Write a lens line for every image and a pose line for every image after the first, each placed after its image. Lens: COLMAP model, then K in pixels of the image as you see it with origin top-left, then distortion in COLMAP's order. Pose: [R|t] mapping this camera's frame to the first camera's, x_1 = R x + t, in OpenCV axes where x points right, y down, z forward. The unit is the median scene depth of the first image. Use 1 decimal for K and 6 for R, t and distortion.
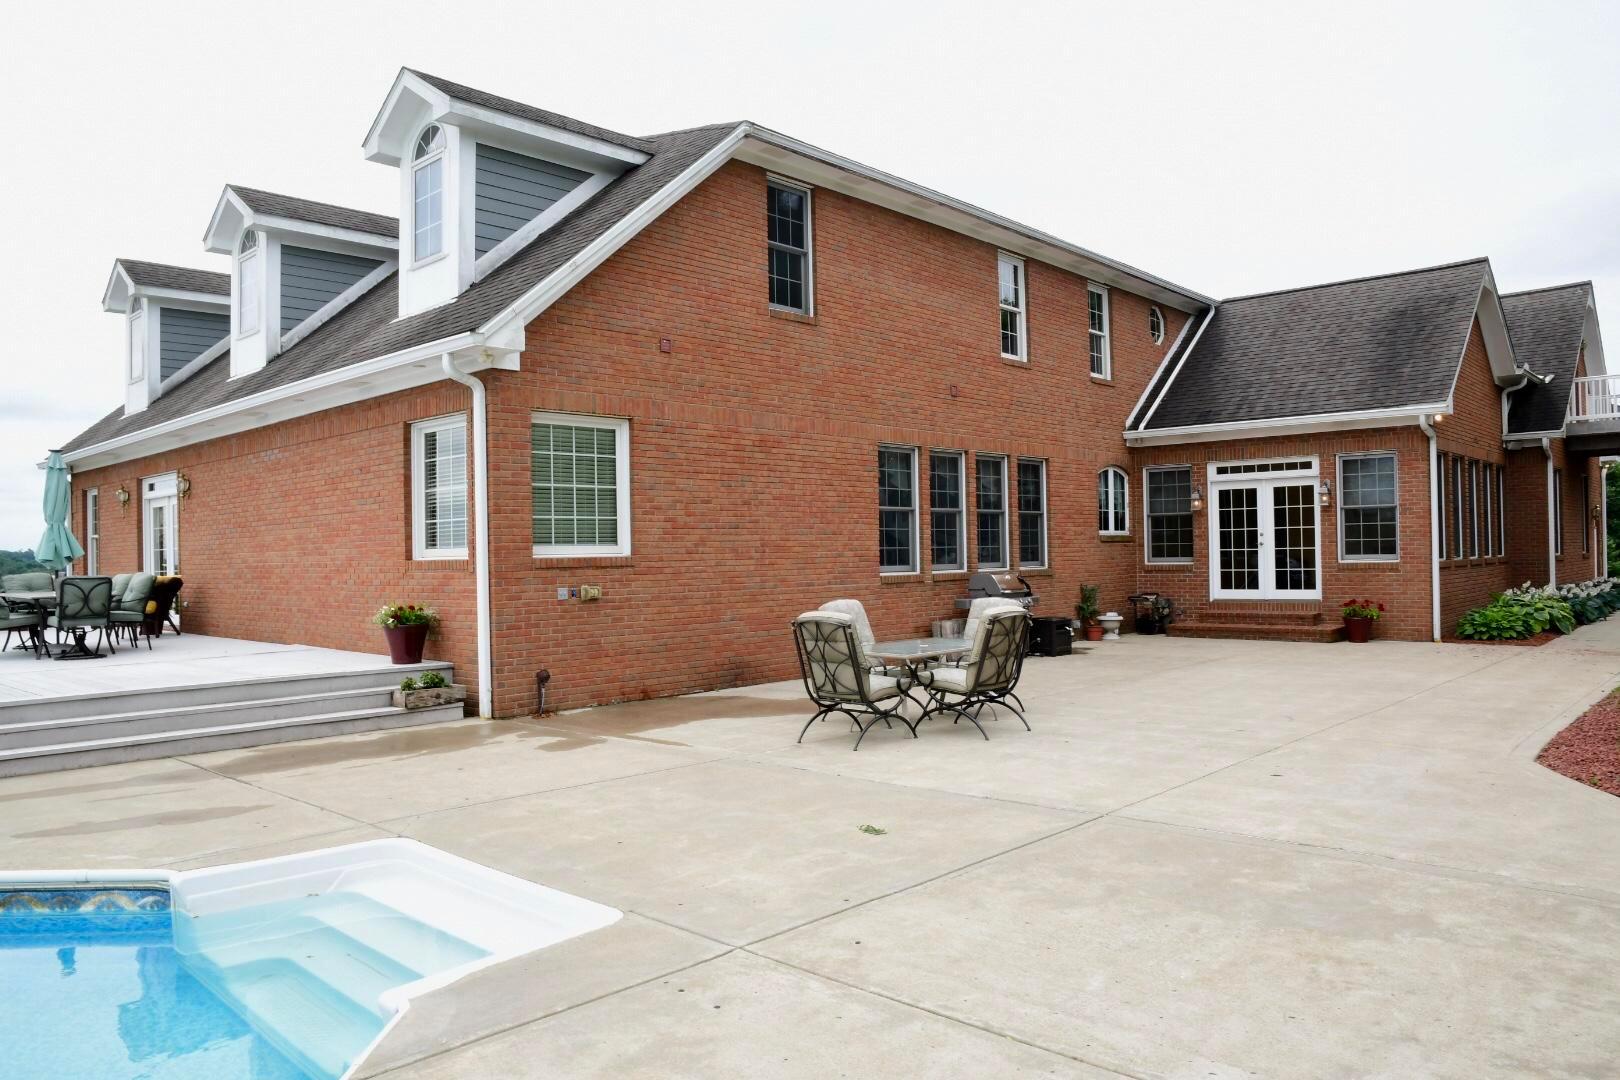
lens RADIAL K [[1137.1, 0, 810.0], [0, 1137.1, 540.0], [0, 0, 1]] dist [-0.116512, 0.067500]
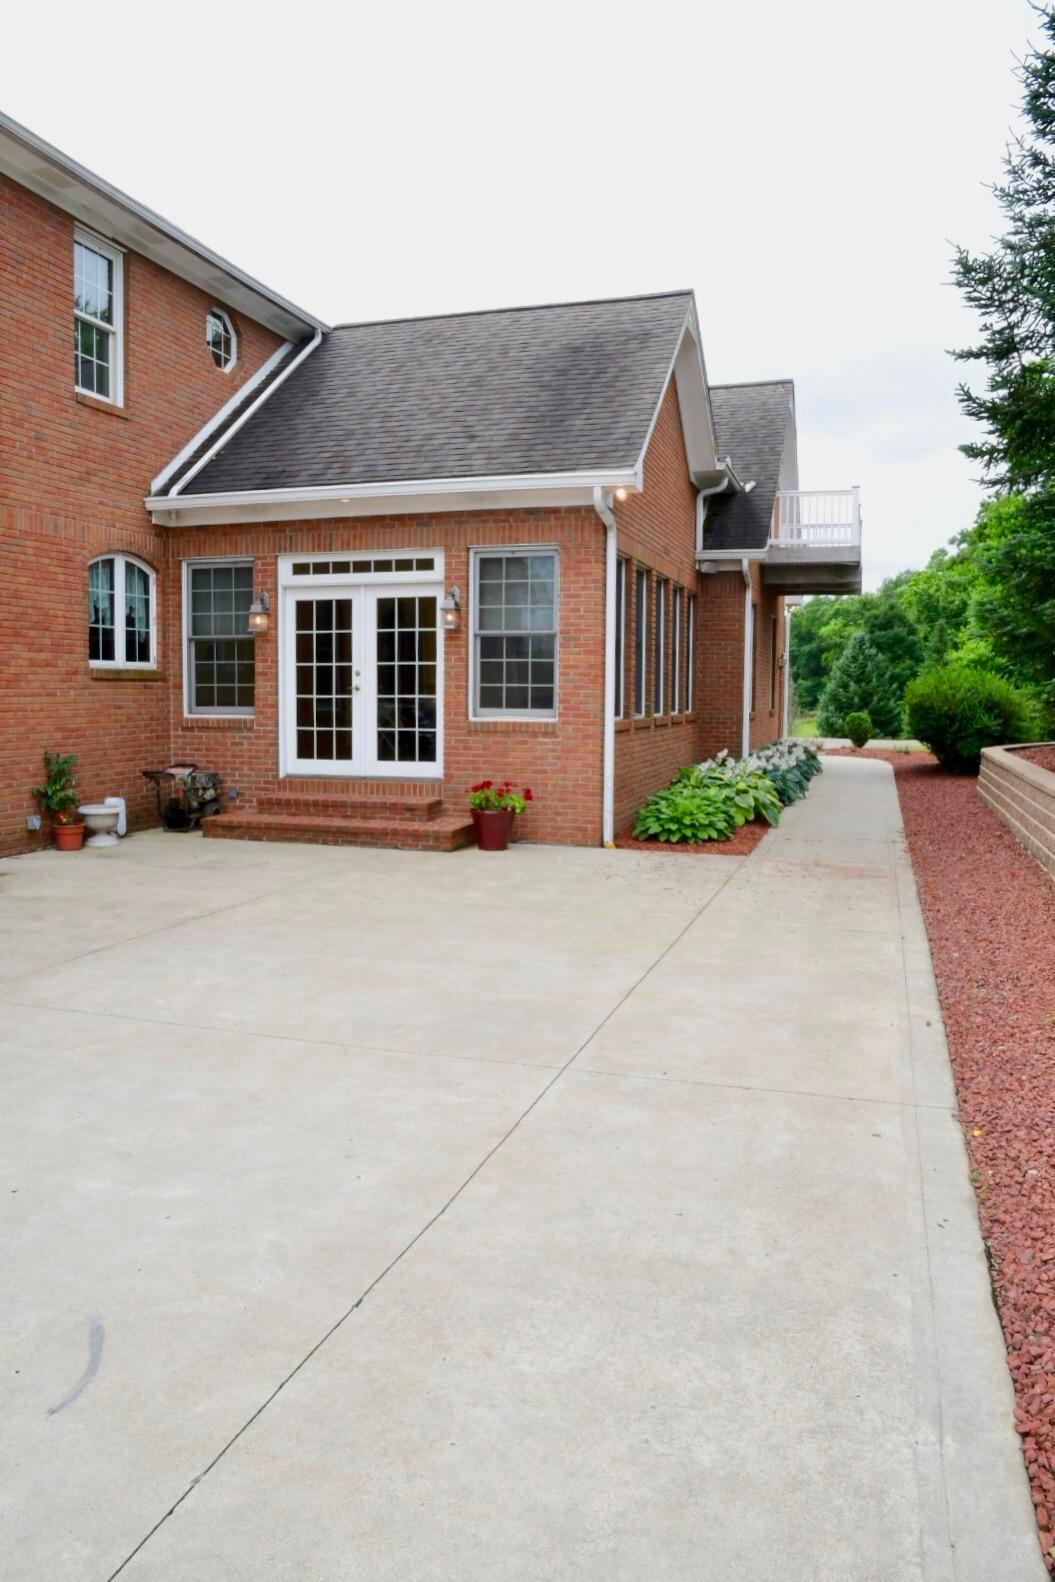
lens RADIAL K [[1110.4, 0, 527.5], [0, 1110.4, 791.0], [0, 0, 1]] dist [-0.116512, 0.067500]
pose [[0.902850, -0.015739, 0.429666, 0.219462], [-0.027108, 0.995258, 0.093418, 0.000303], [-0.429099, -0.095990, 0.898142, 0.389081]]
